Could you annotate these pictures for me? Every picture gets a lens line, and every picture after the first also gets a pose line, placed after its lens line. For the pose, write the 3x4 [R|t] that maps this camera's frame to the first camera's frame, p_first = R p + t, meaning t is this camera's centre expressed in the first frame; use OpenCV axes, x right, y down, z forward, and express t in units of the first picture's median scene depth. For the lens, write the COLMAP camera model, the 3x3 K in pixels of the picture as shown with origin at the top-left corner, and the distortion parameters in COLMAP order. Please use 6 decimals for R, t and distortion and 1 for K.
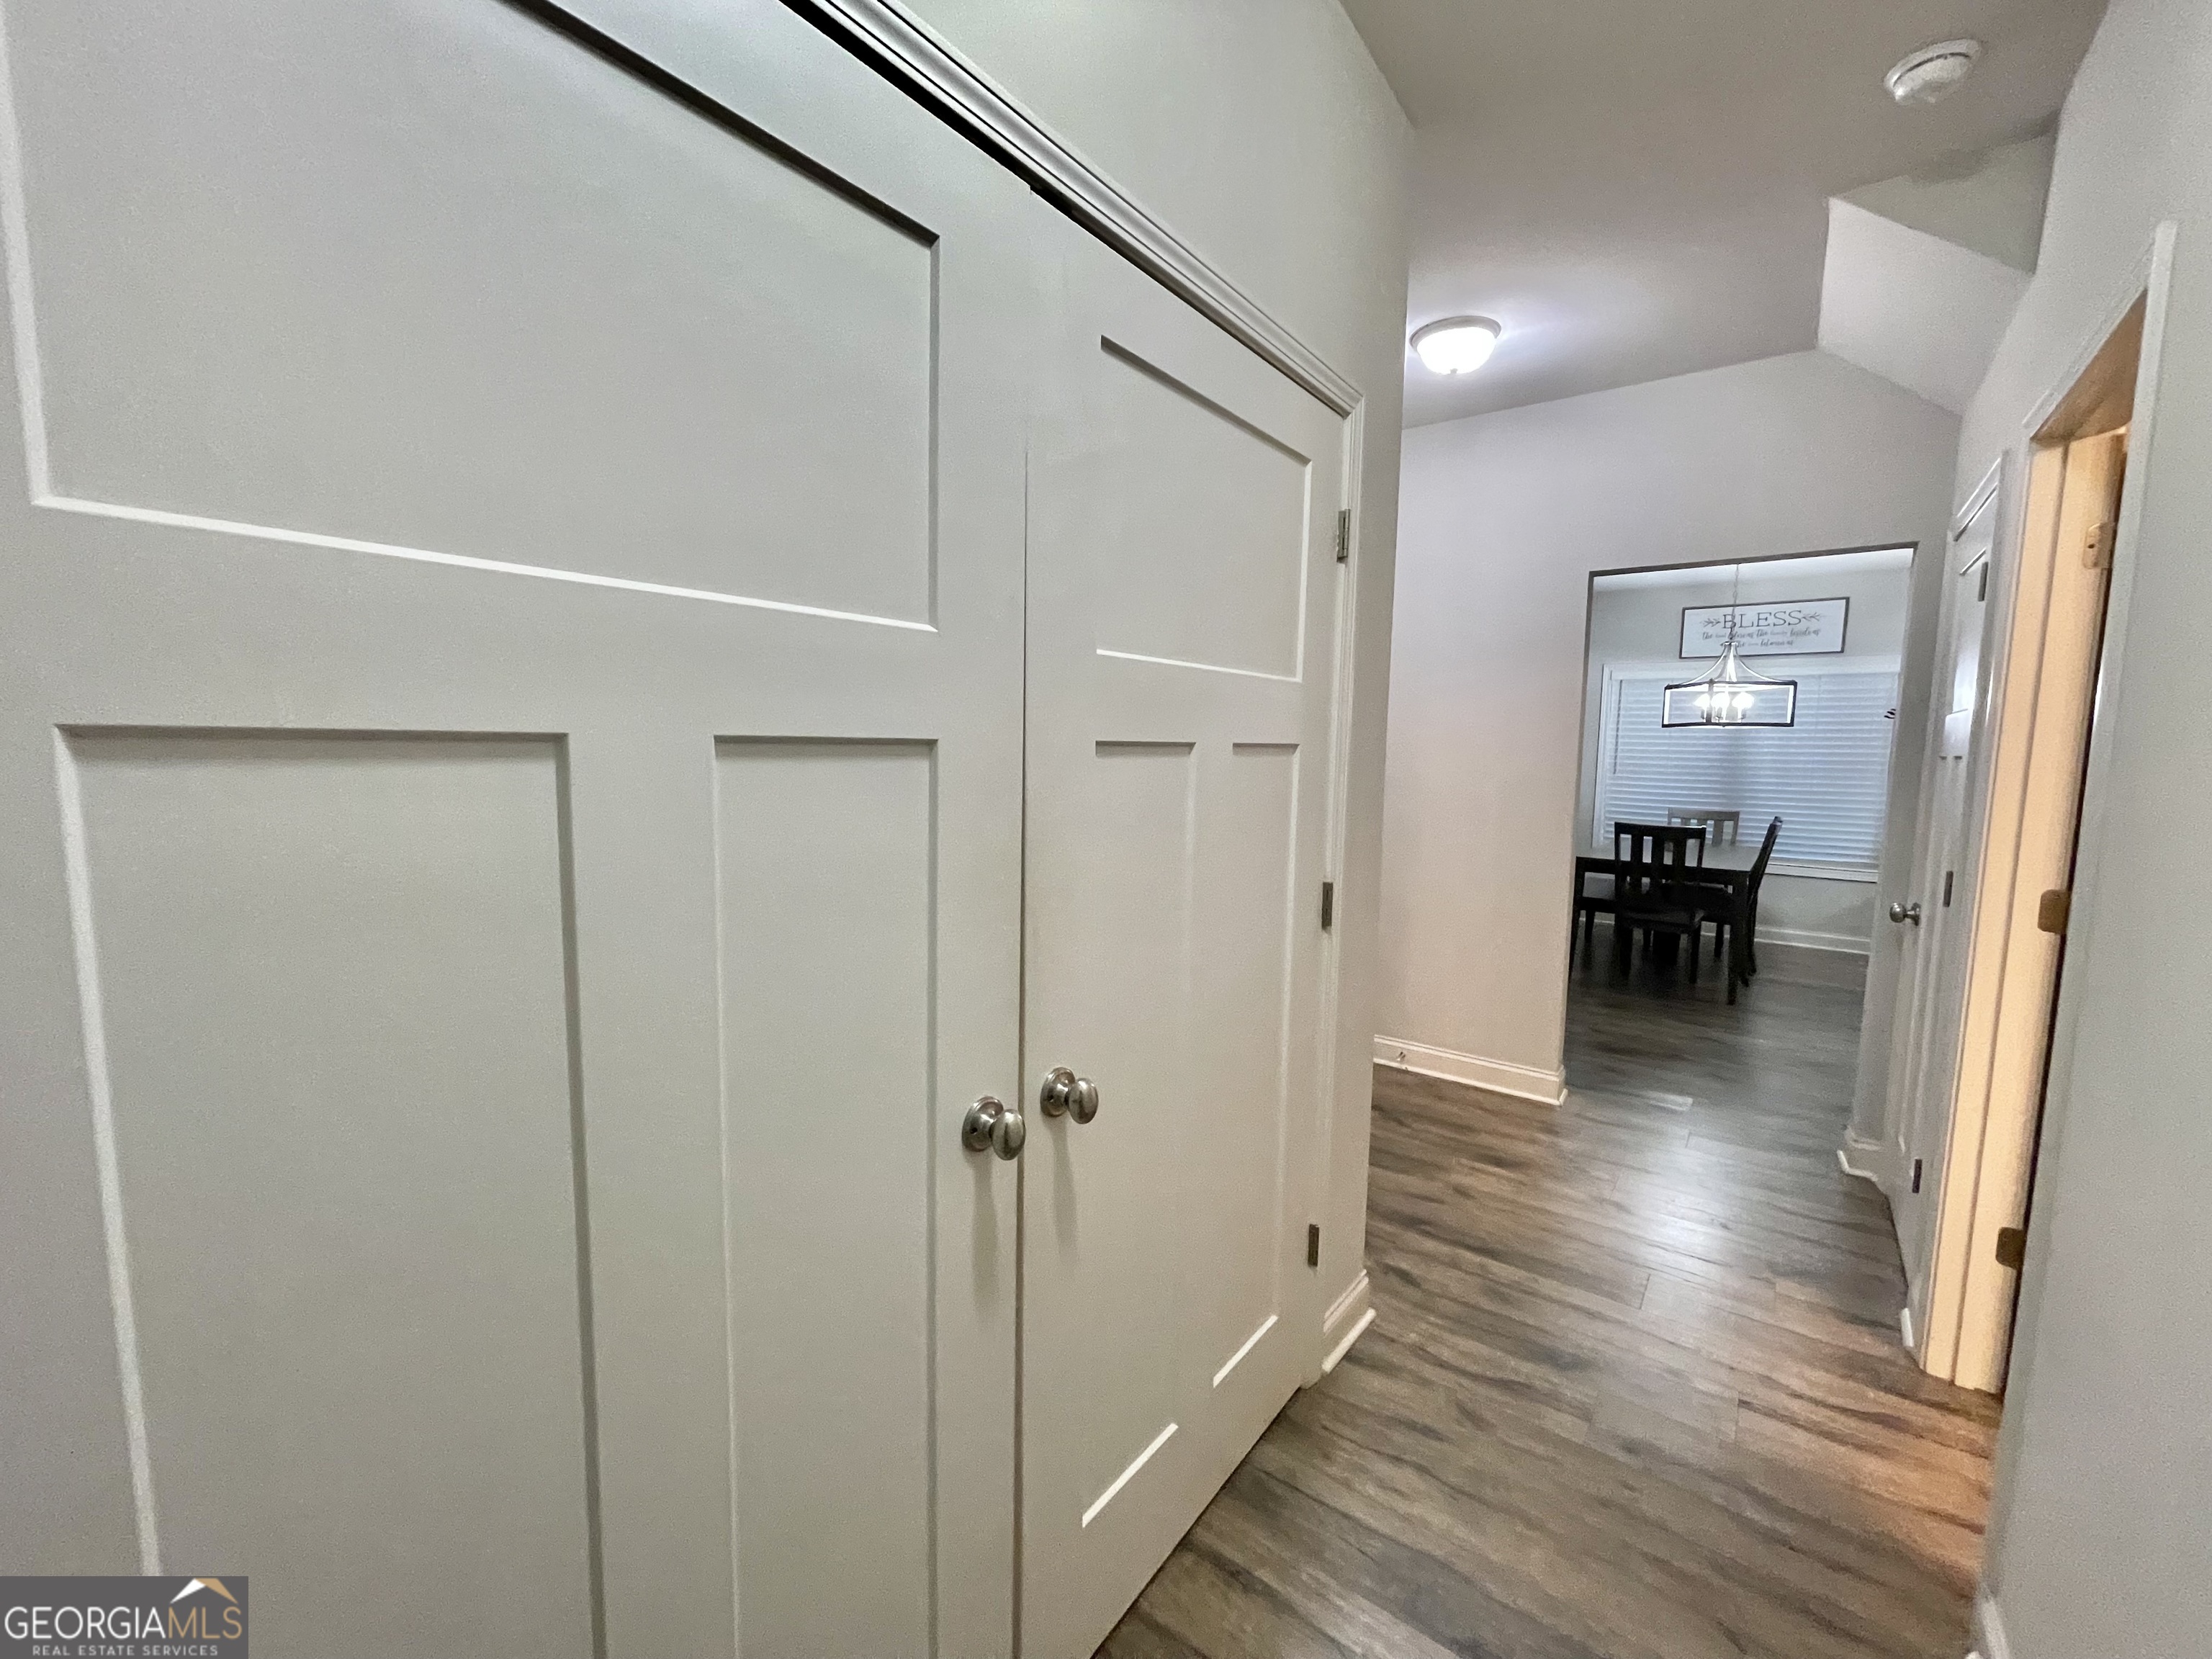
lens RADIAL K [[890.2, 0, 1113.0], [0, 890.2, 827.1], [0, 0, 1]] dist [0.000969, -0.001348]
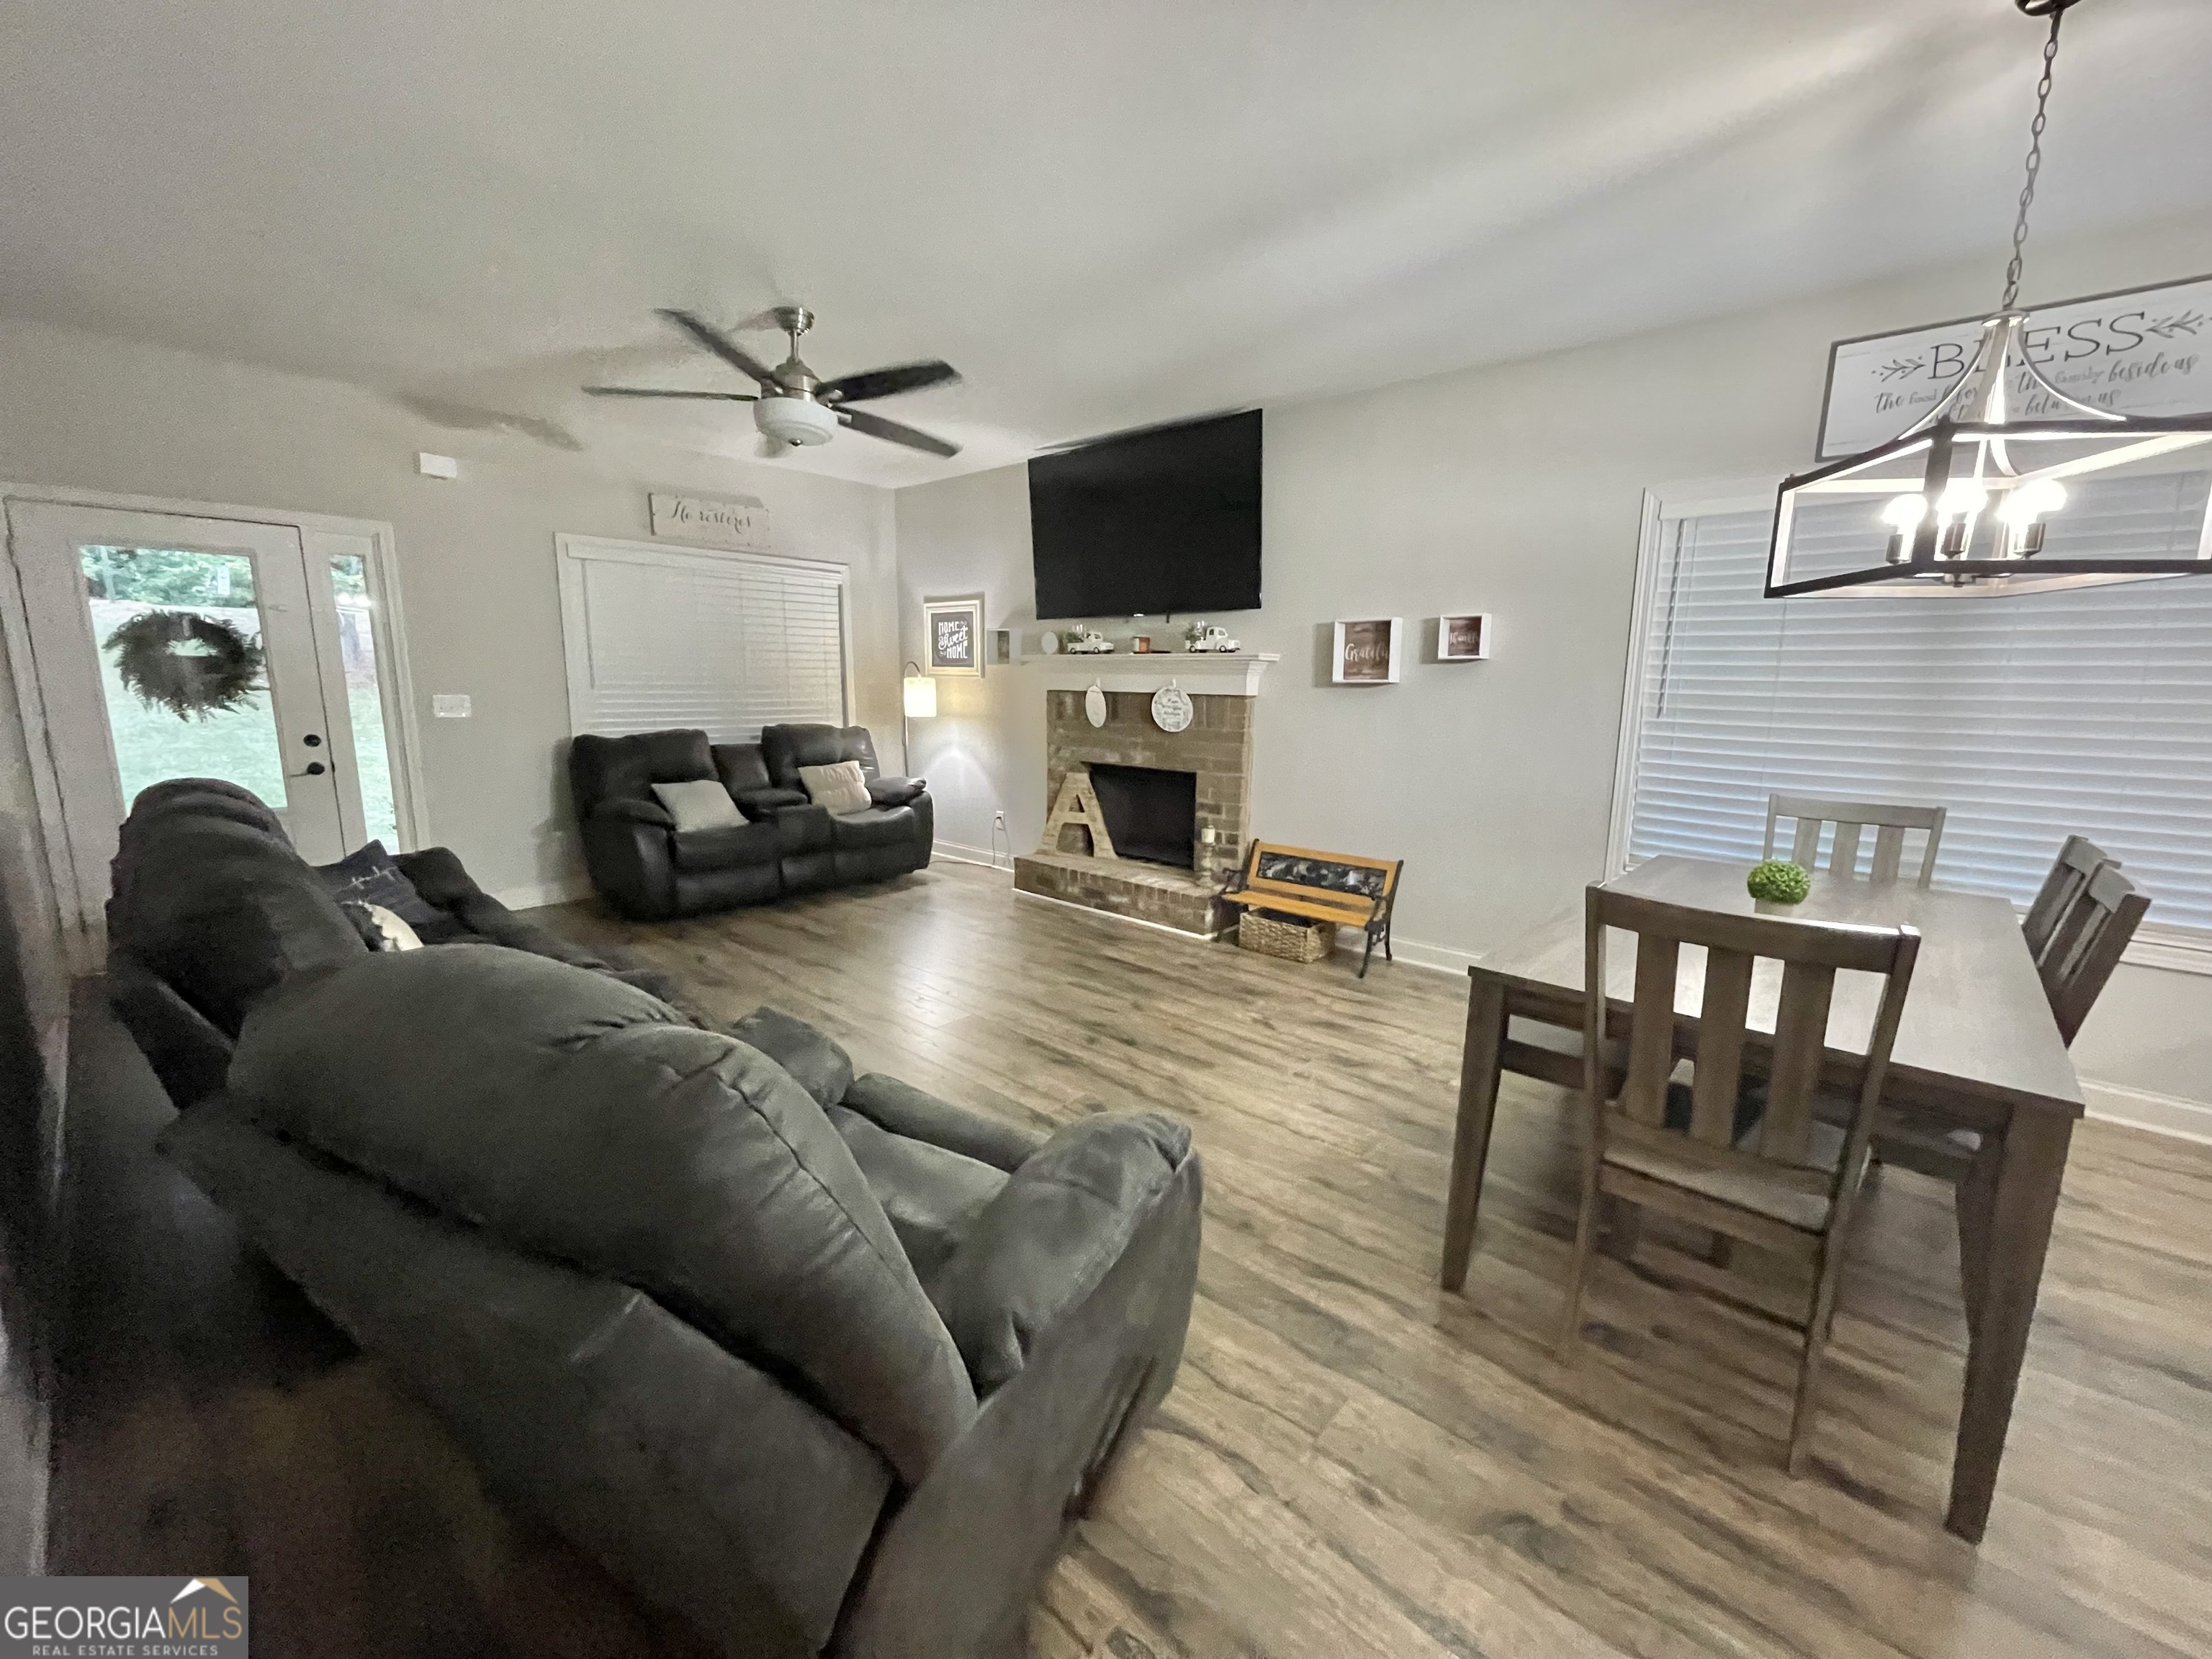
lens RADIAL K [[890.2, 0, 1093.6], [0, 890.2, 841.3], [0, 0, 1]] dist [0.000969, -0.001348]
pose [[0.996539, 0.012260, -0.082220, 0.386574], [-0.005397, 0.996520, 0.083179, -0.039817], [0.082953, -0.082447, 0.993137, 0.628851]]
